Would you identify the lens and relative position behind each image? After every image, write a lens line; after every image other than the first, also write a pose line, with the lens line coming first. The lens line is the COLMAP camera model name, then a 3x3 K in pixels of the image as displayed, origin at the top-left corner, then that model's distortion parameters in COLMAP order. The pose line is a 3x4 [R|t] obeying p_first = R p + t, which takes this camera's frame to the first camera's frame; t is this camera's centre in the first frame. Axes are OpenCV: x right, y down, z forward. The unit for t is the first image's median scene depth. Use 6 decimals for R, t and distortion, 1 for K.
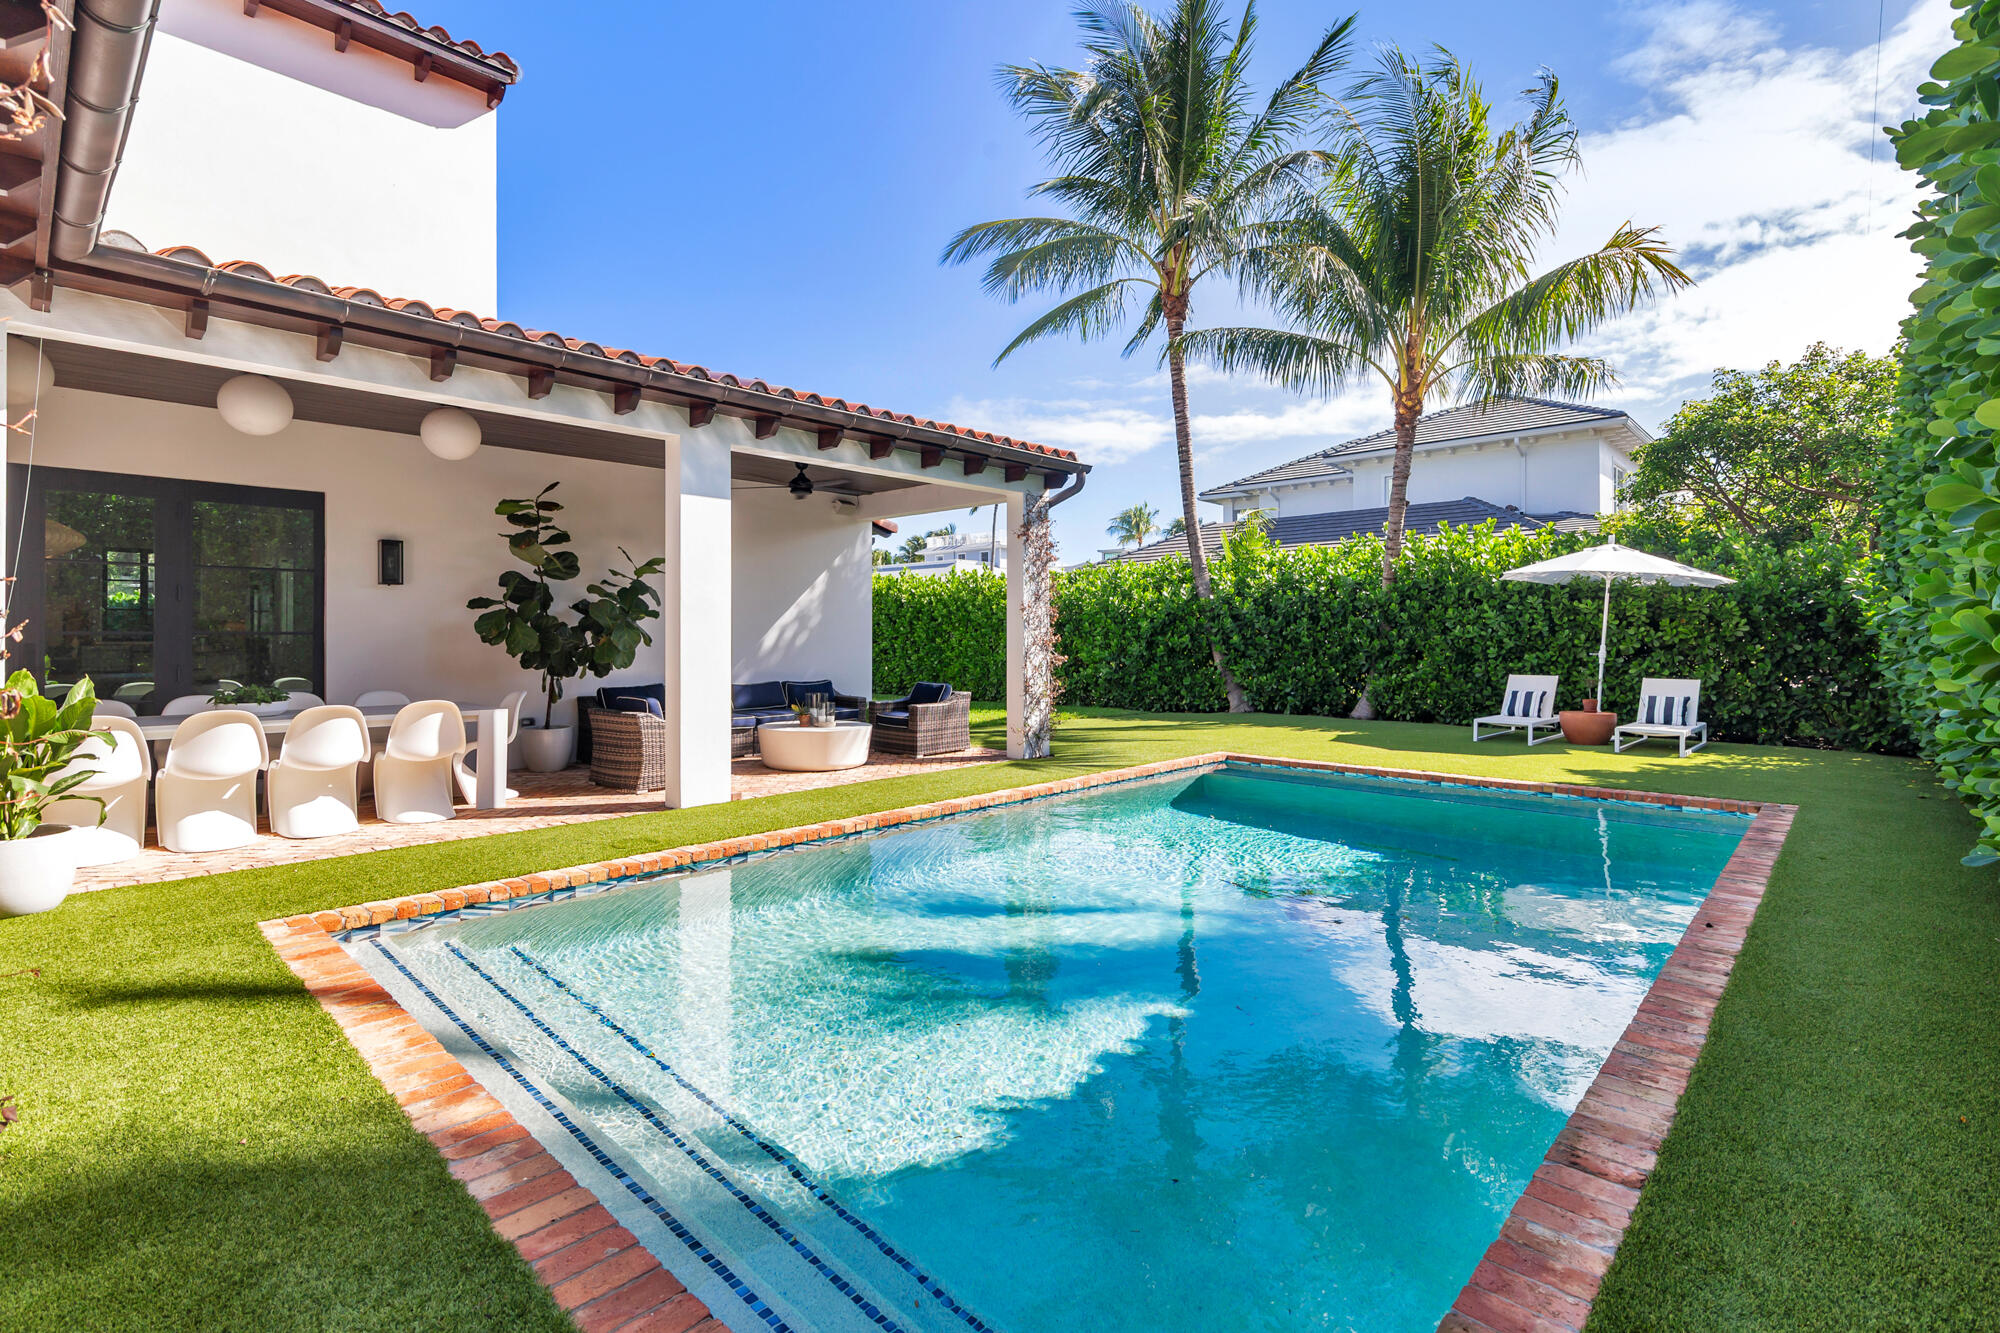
lens RADIAL K [[919.9, 0, 995.6], [0, 919.9, 652.4], [0, 0, 1]] dist [-0.002601, -0.000073]
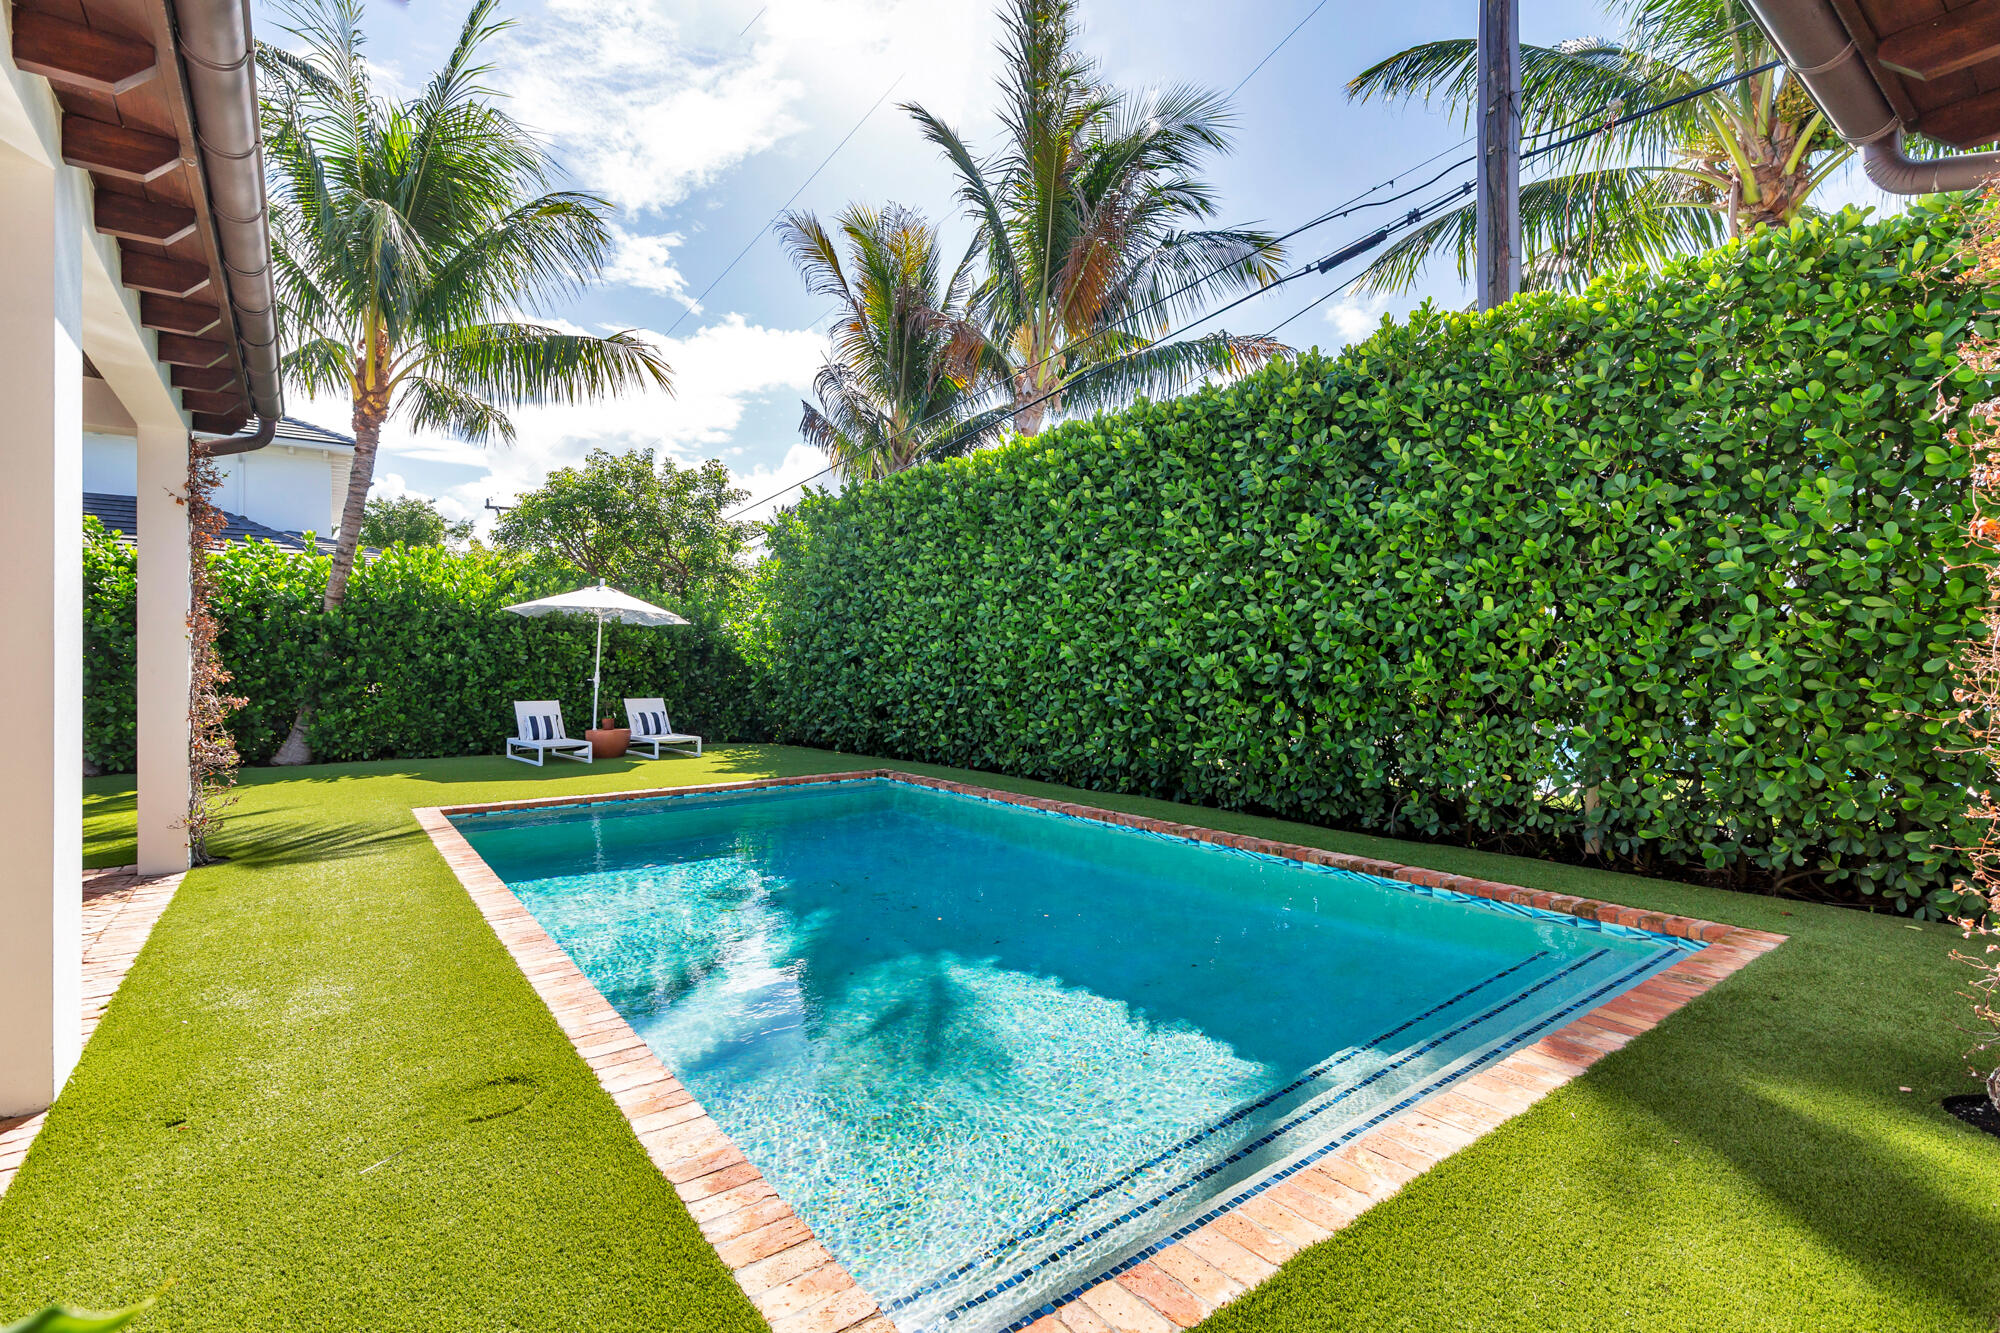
lens RADIAL K [[919.9, 0, 989.4], [0, 919.9, 660.7], [0, 0, 1]] dist [-0.002601, -0.000073]
pose [[0.180045, 0.004203, 0.983649, -0.371085], [0.019582, 0.999777, -0.007857, -0.003100], [-0.983463, 0.020676, 0.179923, 0.292542]]
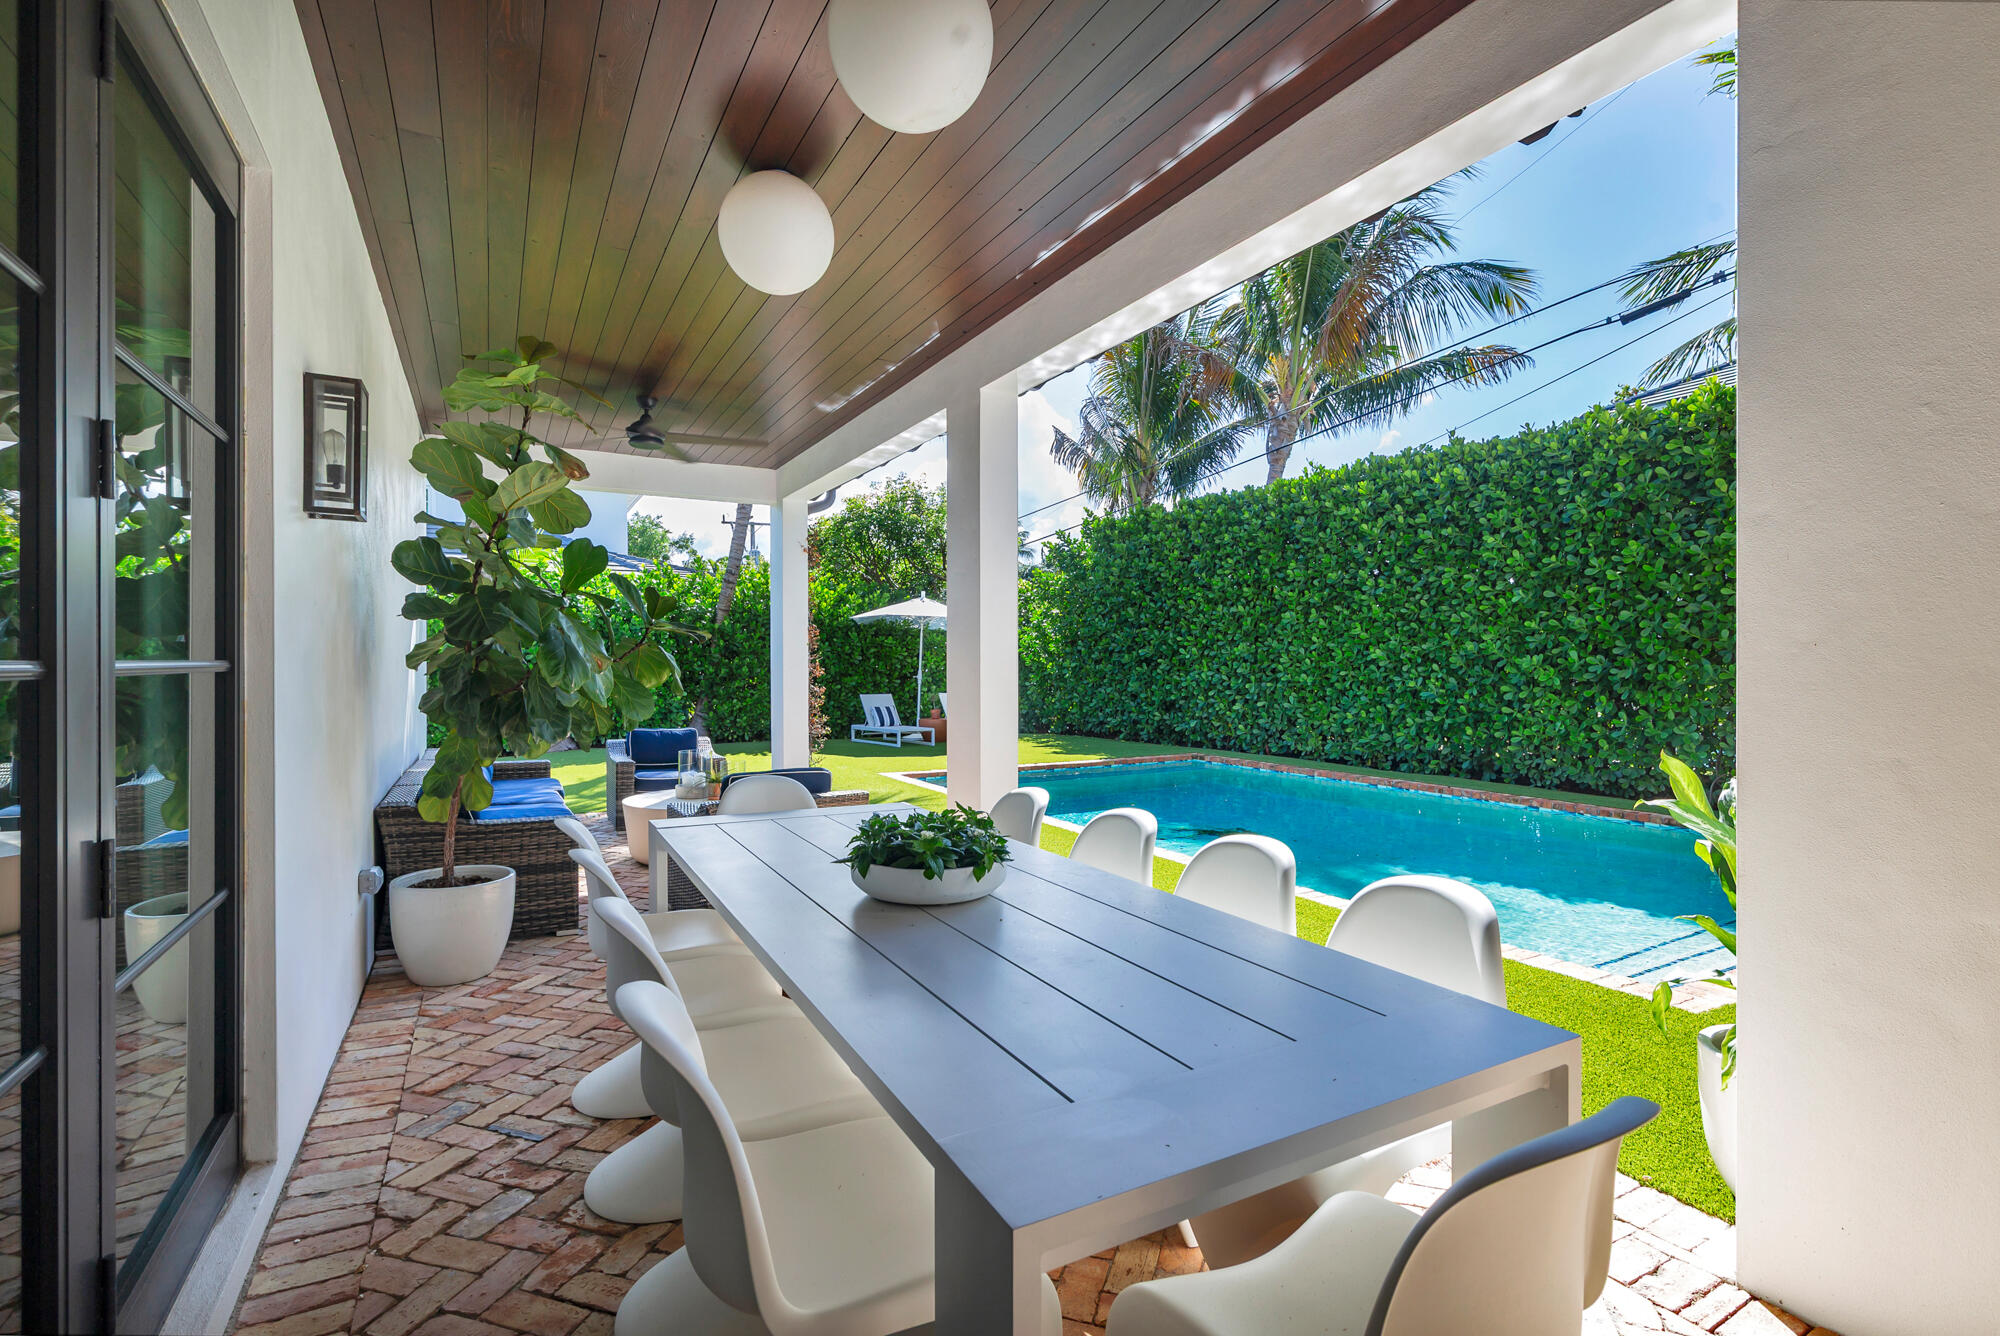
lens RADIAL K [[919.9, 0, 1003.7], [0, 919.9, 669.1], [0, 0, 1]] dist [-0.002601, -0.000073]
pose [[0.309959, -0.005097, 0.950736, -0.577375], [0.017754, 0.999842, -0.000428, -0.006416], [-0.950584, 0.017012, 0.310000, 0.437180]]
